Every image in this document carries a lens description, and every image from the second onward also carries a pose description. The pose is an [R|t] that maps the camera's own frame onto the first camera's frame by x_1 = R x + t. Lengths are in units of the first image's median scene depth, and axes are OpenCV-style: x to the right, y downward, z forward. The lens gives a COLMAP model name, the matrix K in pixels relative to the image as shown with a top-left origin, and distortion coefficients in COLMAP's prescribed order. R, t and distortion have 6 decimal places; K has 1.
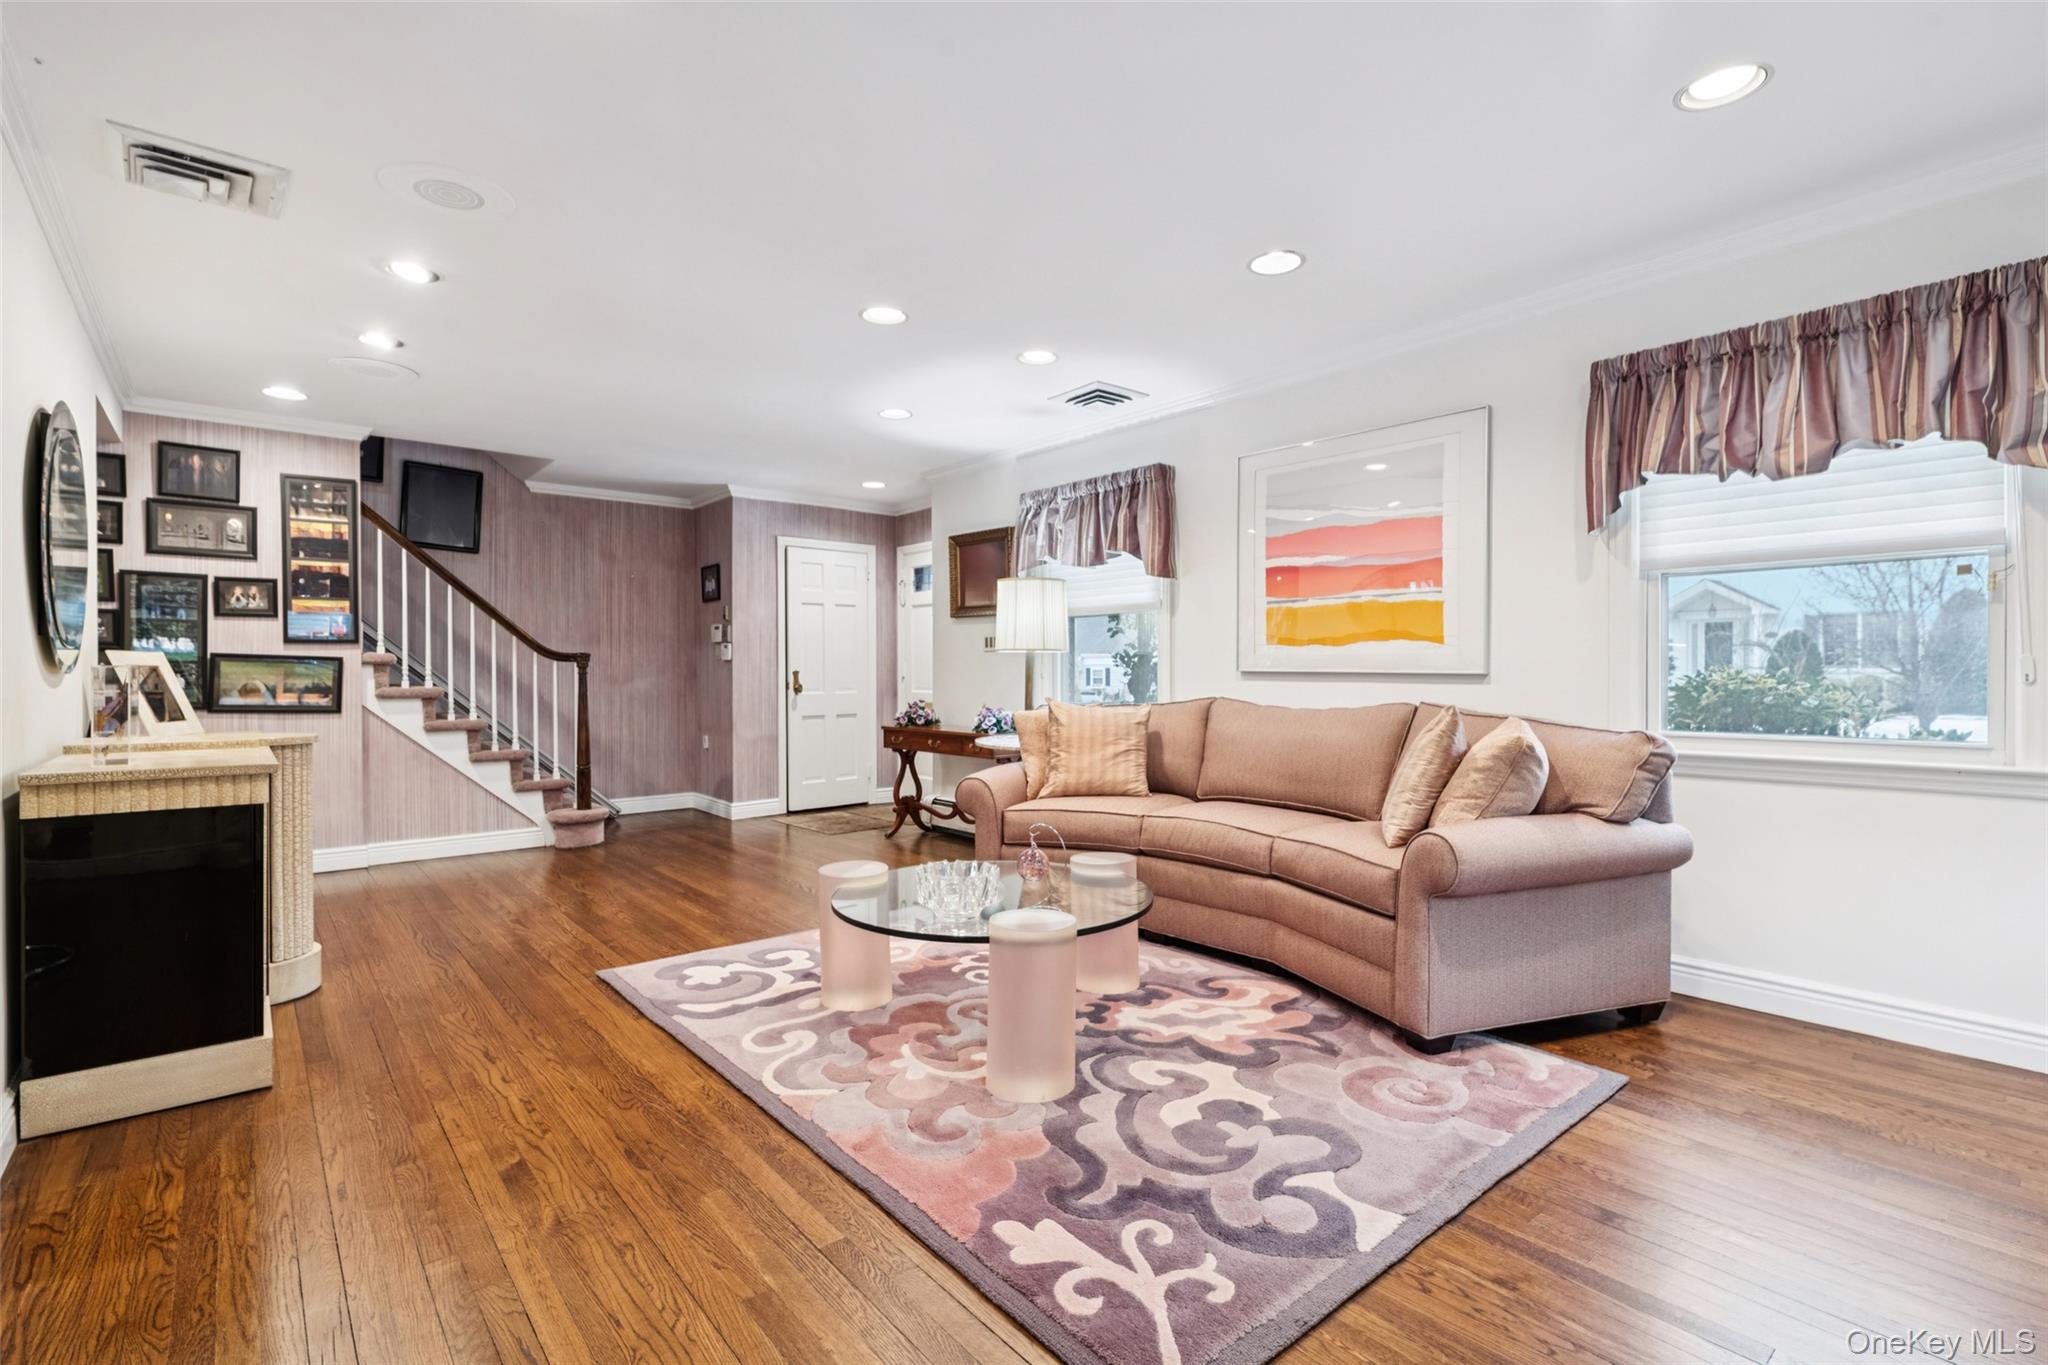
lens RADIAL K [[951.3, 0, 1022.6], [0, 951.3, 674.7], [0, 0, 1]] dist [0.001735, -0.000005]
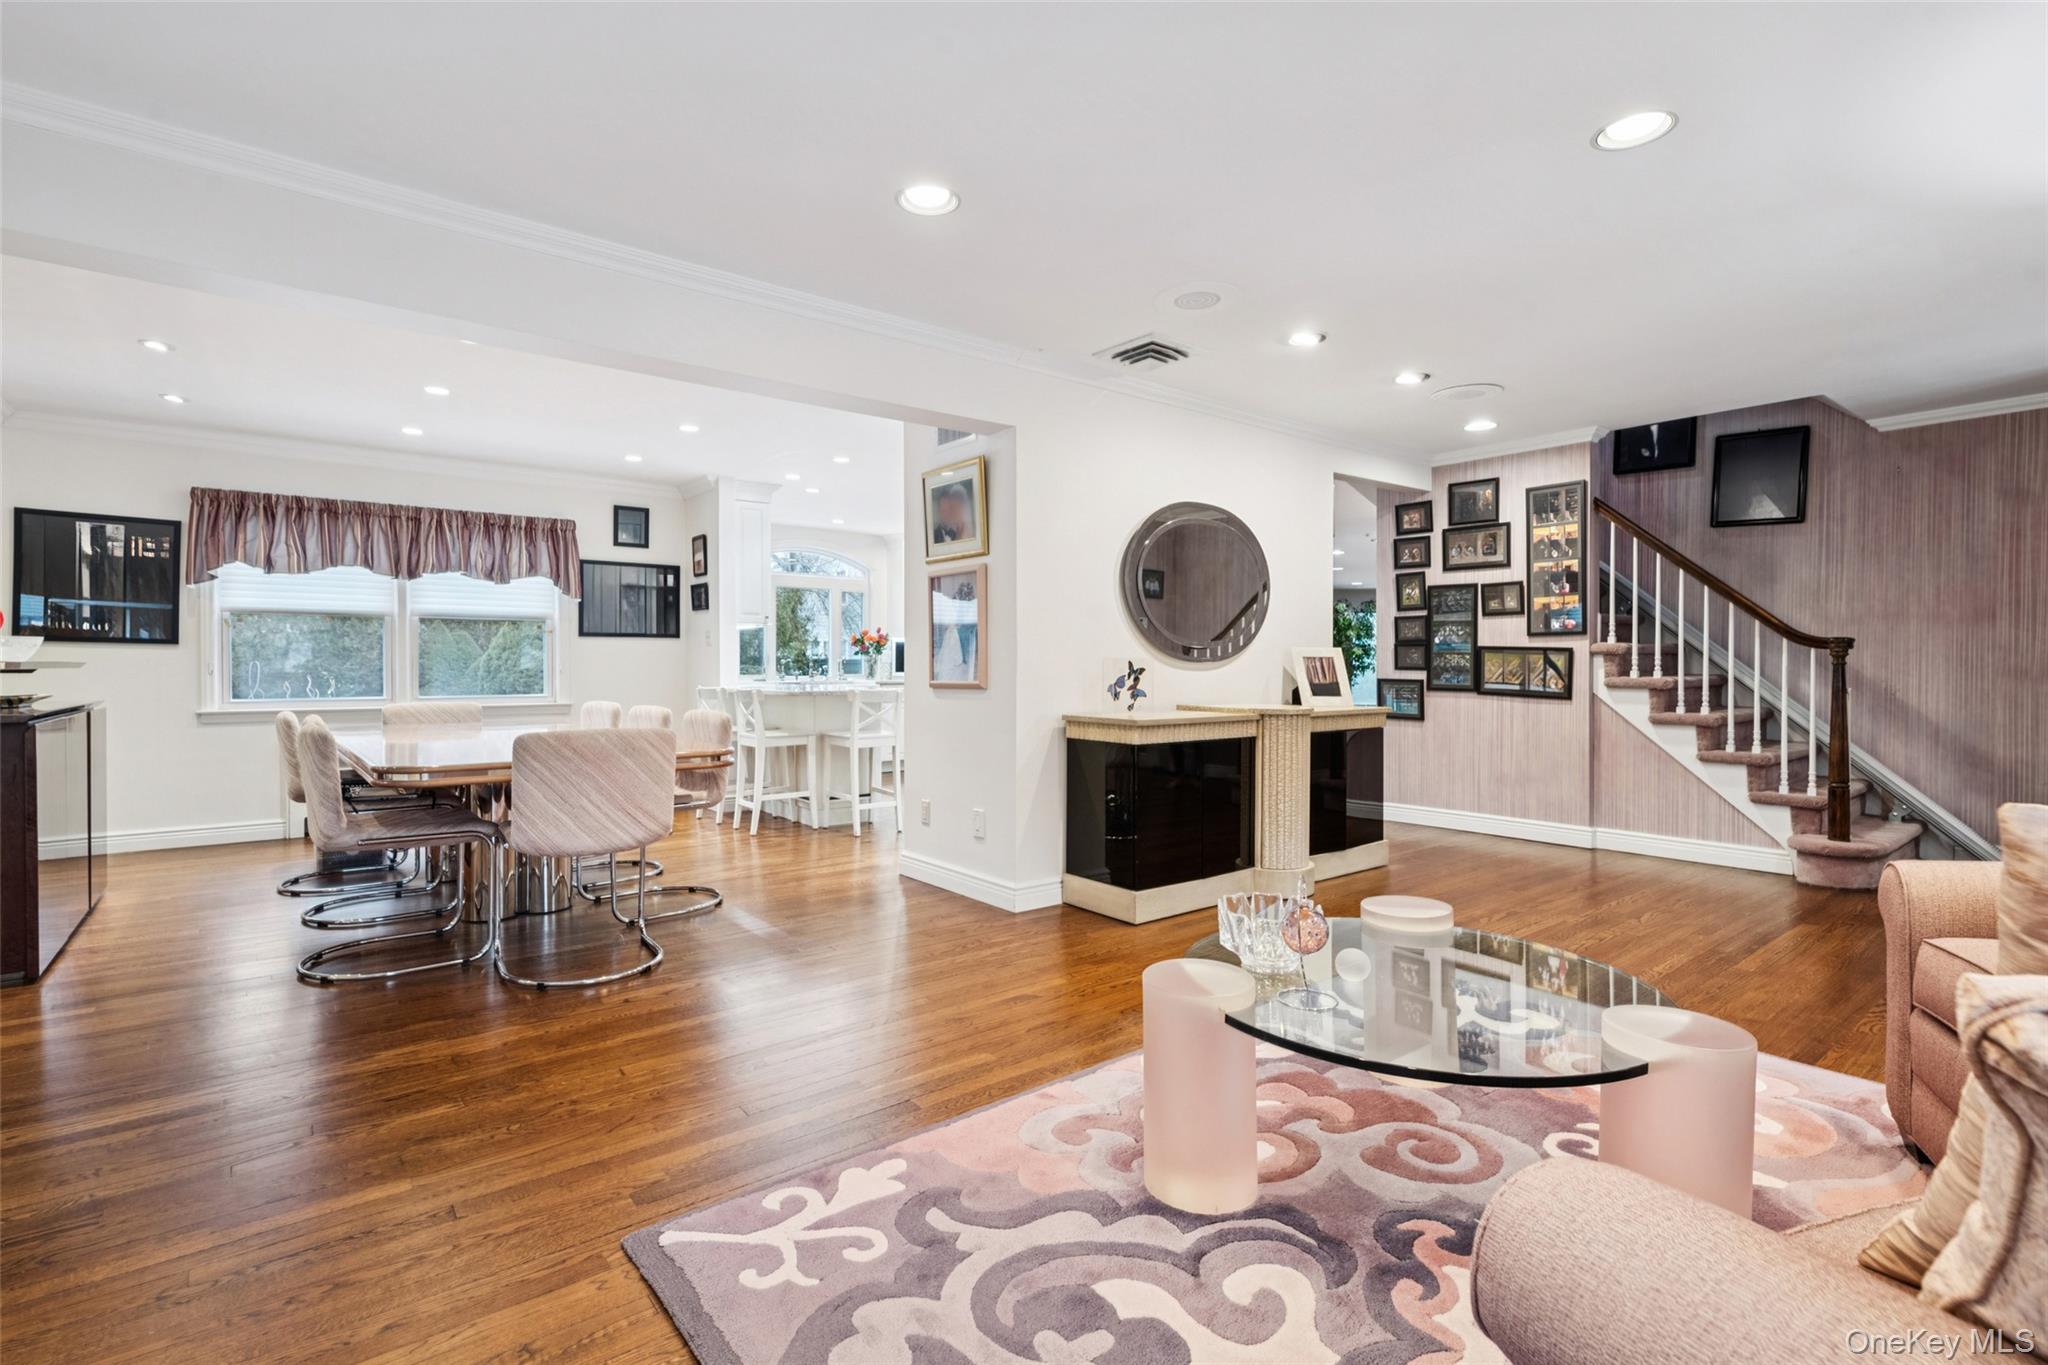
lens RADIAL K [[951.3, 0, 1022.6], [0, 951.3, 674.7], [0, 0, 1]] dist [0.001735, -0.000005]
pose [[-0.028260, 0.015593, -0.999479, 0.391025], [-0.003484, 0.999871, 0.015697, -0.002924], [0.999595, 0.003926, -0.028202, 0.427041]]
